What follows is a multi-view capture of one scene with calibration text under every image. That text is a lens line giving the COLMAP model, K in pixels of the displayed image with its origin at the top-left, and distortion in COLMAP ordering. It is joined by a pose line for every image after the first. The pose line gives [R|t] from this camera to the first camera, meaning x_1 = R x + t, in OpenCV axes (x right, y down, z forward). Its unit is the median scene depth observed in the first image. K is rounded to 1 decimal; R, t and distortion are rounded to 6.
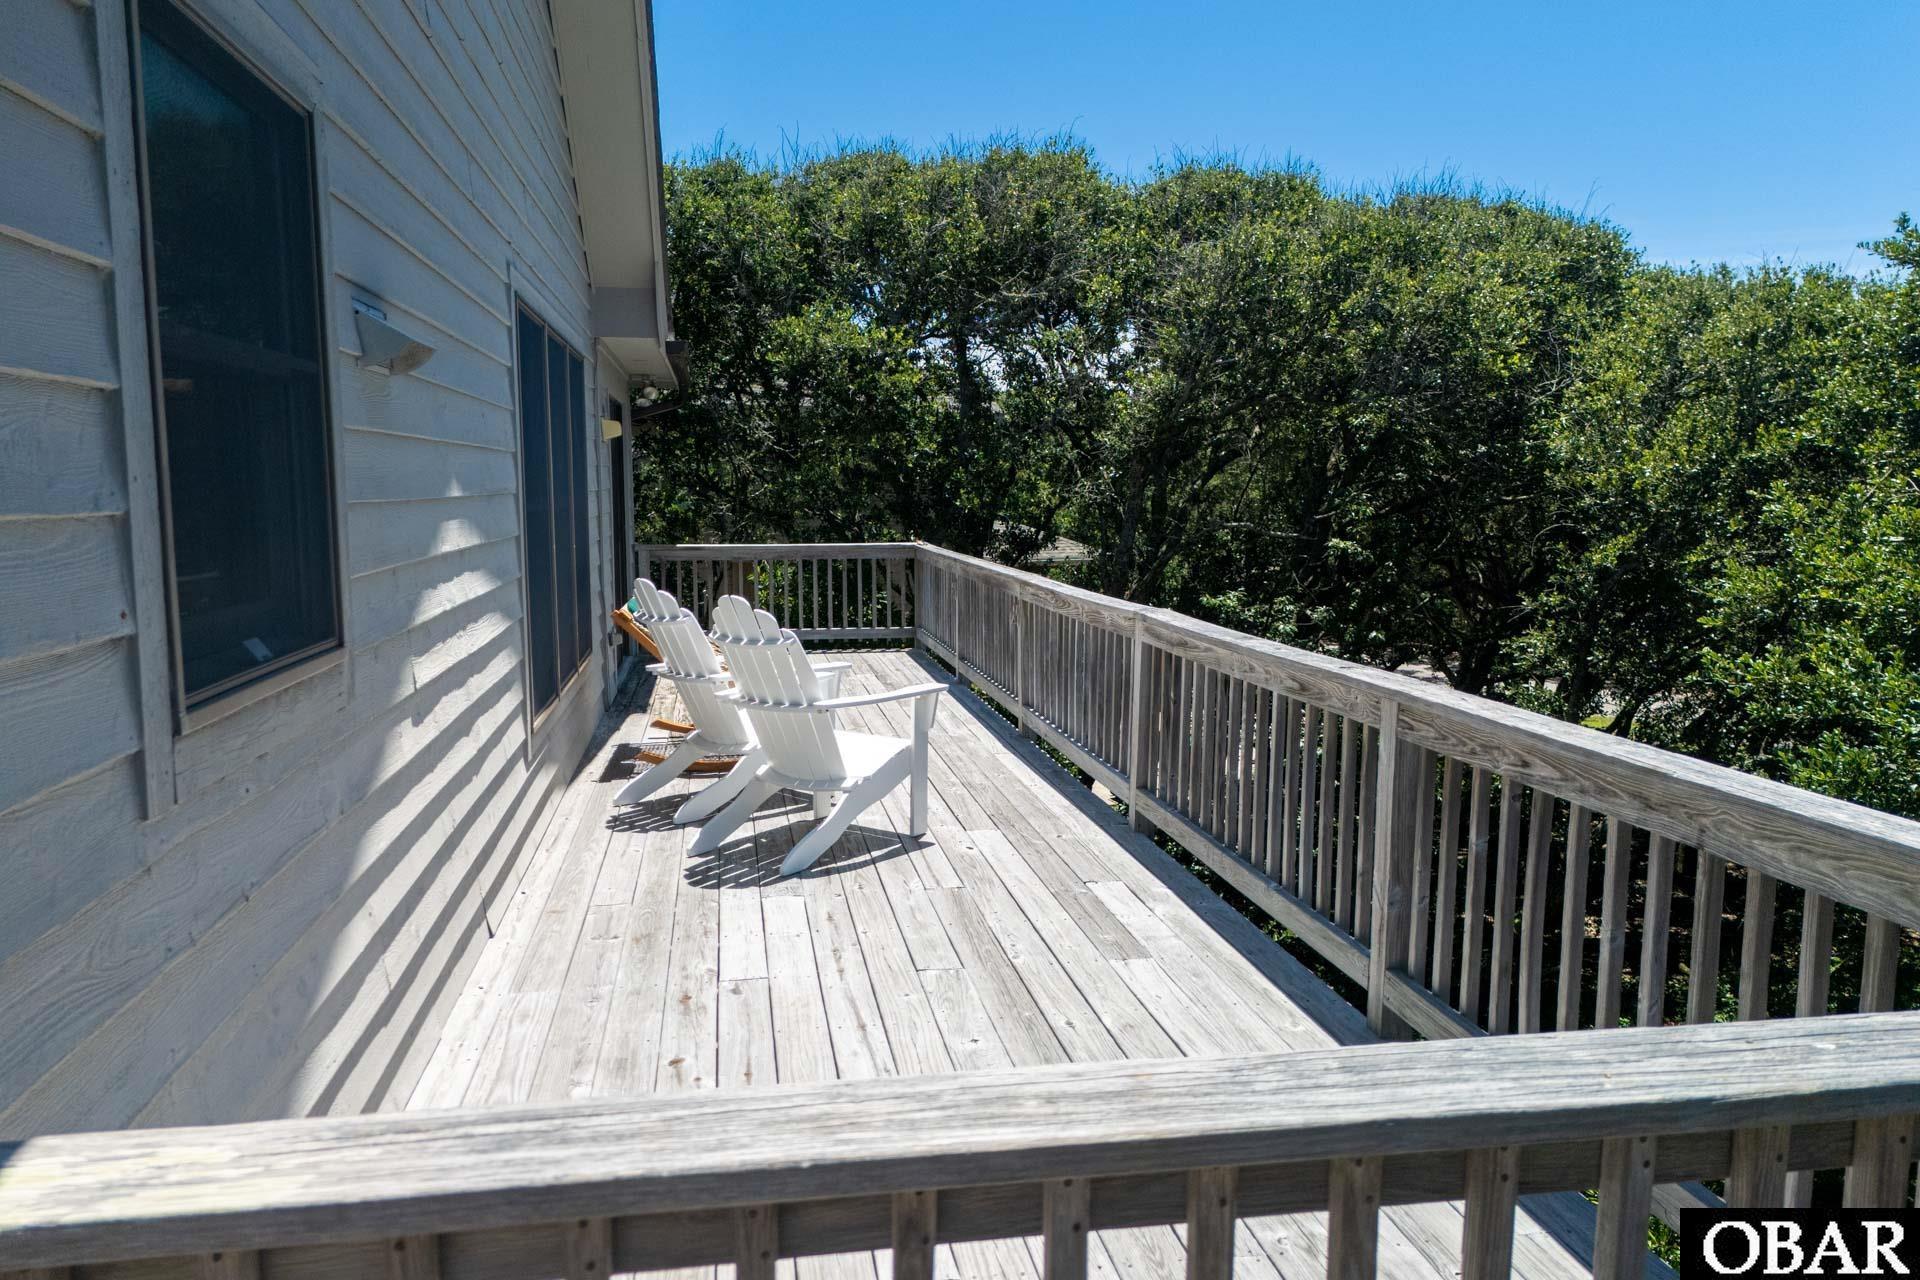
lens RADIAL K [[1347.5, 0, 960.0], [0, 1347.5, 640.0], [0, 0, 1]] dist [0.040907, 0.000164]
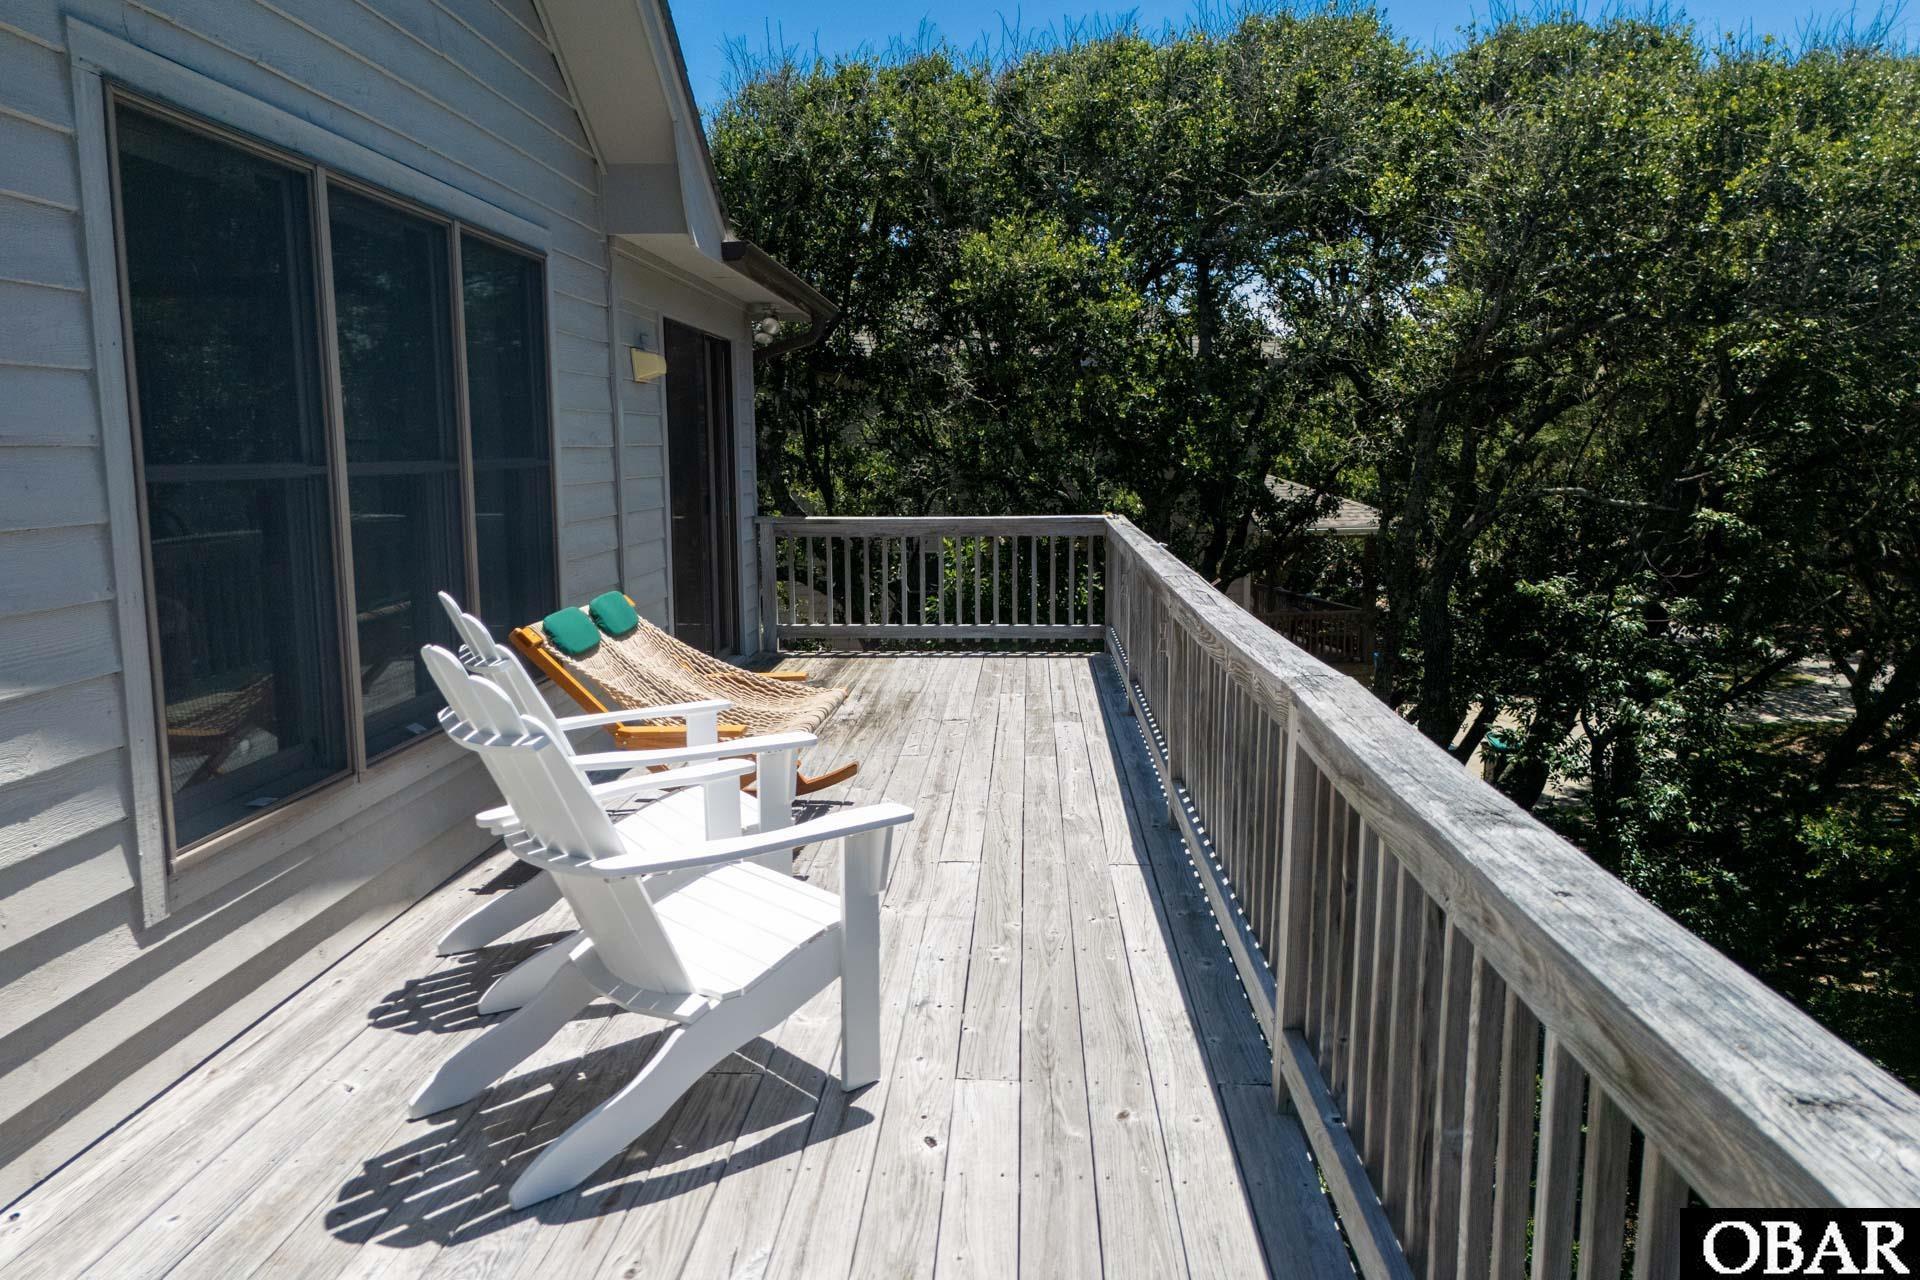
lens RADIAL K [[1382.1, 0, 966.1], [0, 1382.1, 630.0], [0, 0, 1]] dist [0.054912, -0.075330]
pose [[0.977583, 0.024126, -0.209163, 0.048104], [-0.020252, 0.999582, 0.020645, -0.019198], [0.209574, -0.015946, 0.977663, 0.188030]]
